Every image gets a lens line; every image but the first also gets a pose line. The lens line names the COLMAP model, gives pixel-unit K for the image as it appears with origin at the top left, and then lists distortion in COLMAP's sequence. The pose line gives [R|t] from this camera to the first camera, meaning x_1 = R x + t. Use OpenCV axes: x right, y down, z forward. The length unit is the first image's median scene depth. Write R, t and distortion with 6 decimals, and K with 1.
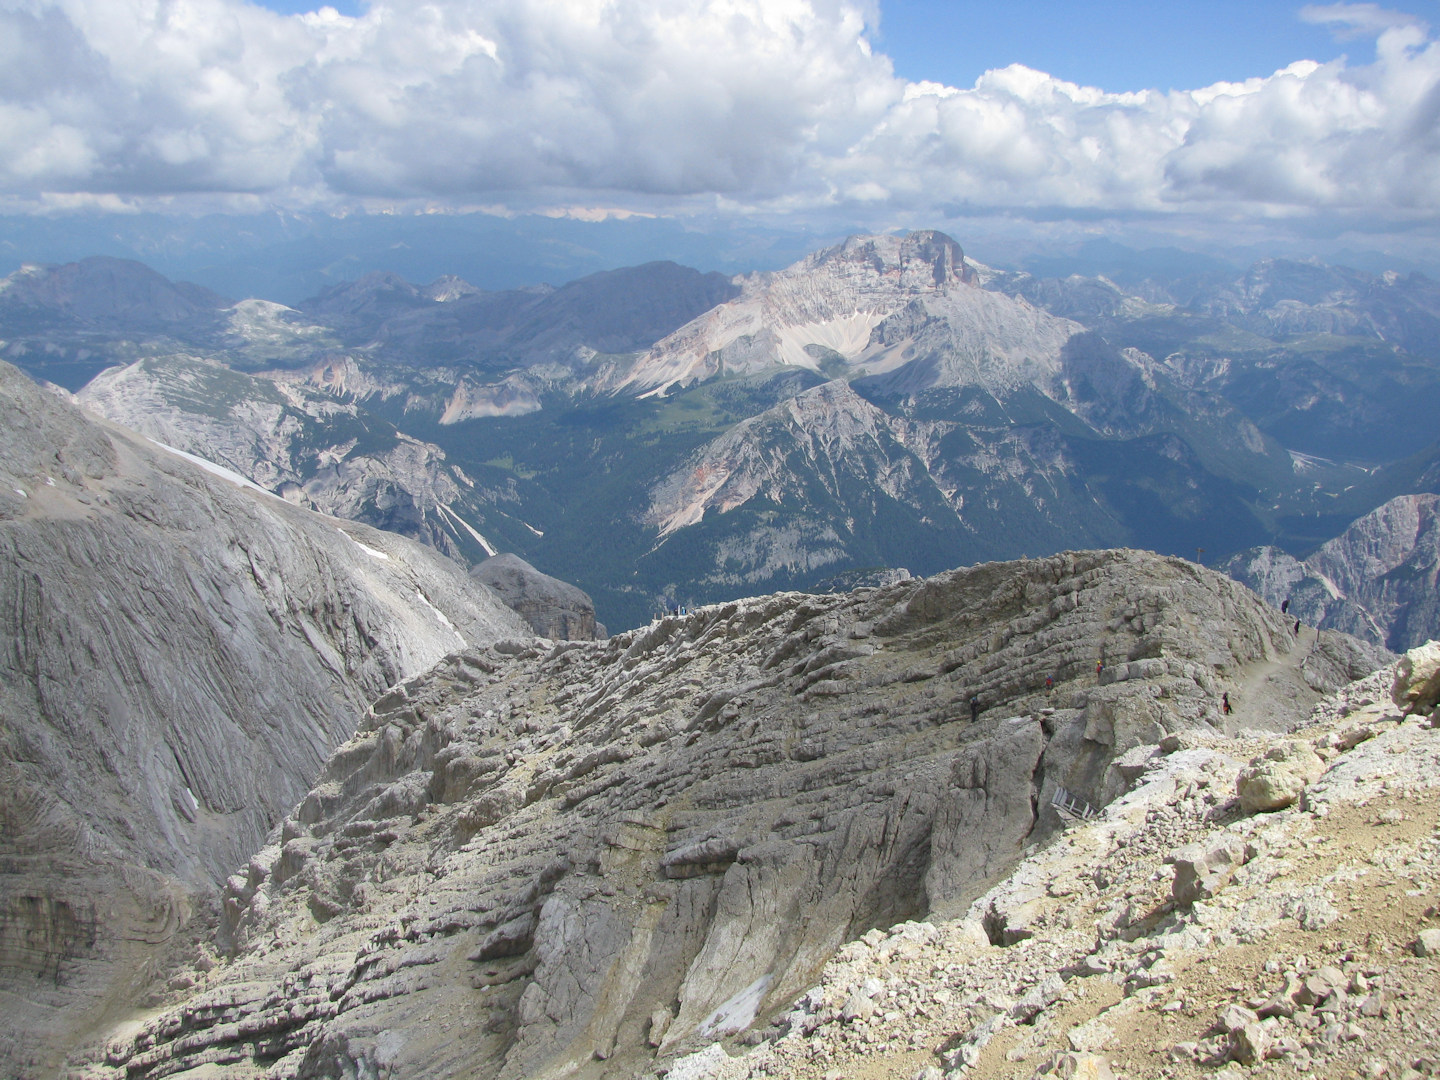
lens RADIAL K [[1525.5, 0, 701.9], [0, 1525.5, 515.3], [0, 0, 1]] dist [-0.210528, 0.261120]
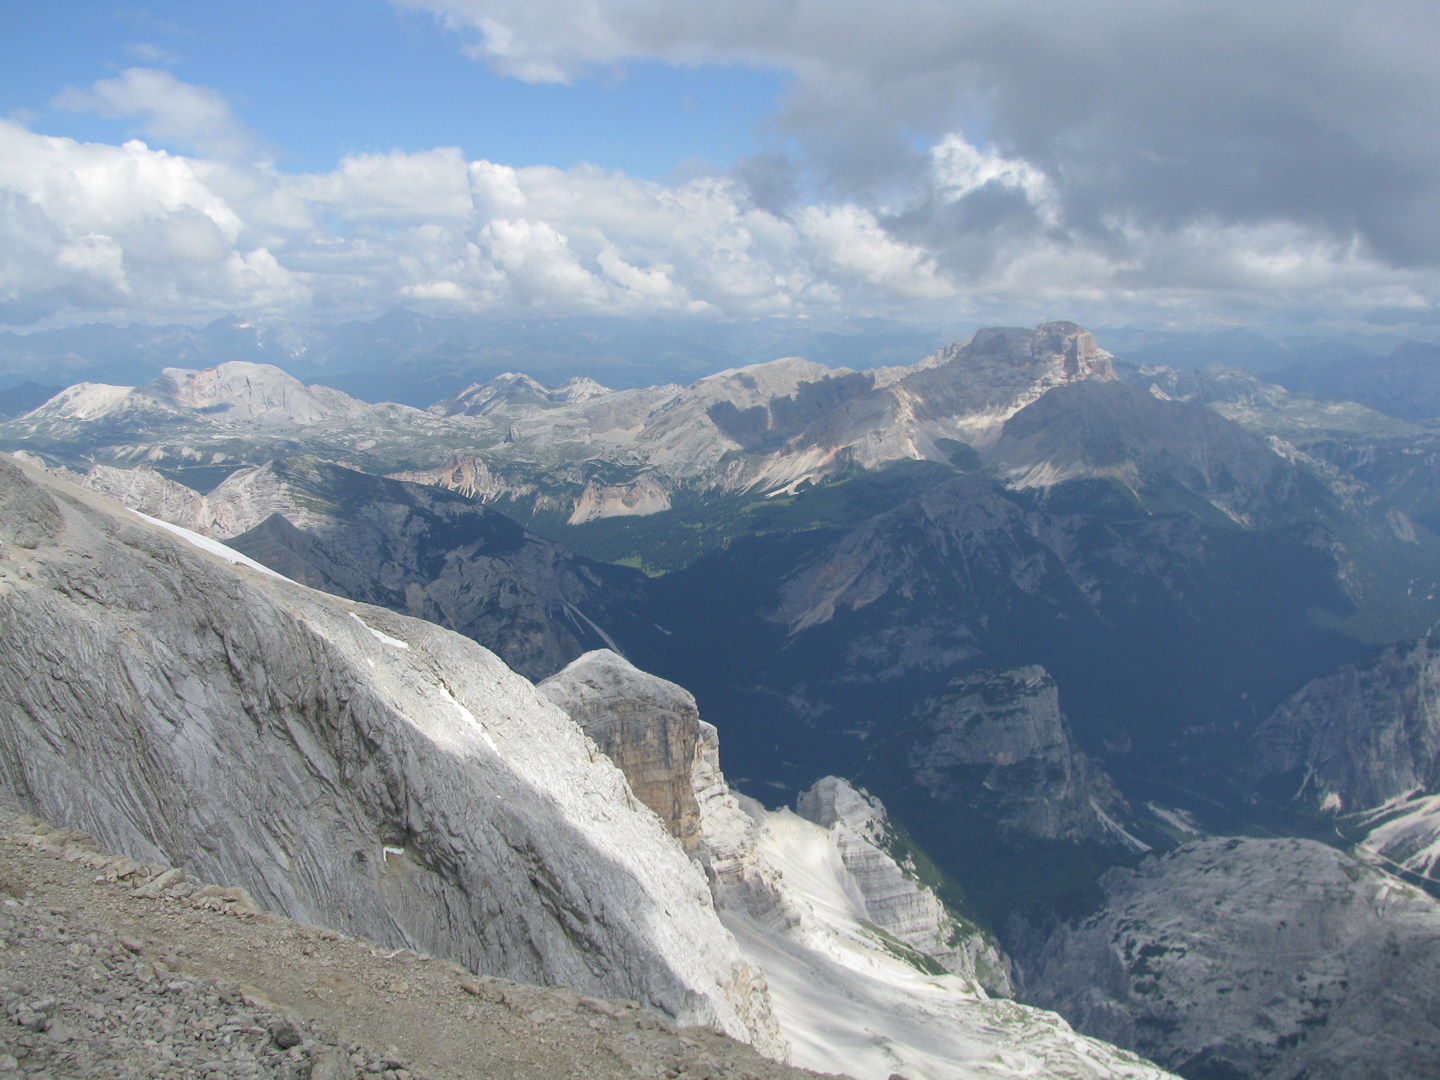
lens RADIAL K [[1525.5, 0, 701.9], [0, 1525.5, 515.3], [0, 0, 1]] dist [-0.210528, 0.261120]
pose [[0.995995, -0.013217, -0.088432, 0.051129], [0.007375, 0.997788, -0.066069, 0.016154], [0.089109, 0.065152, 0.993889, 0.220417]]
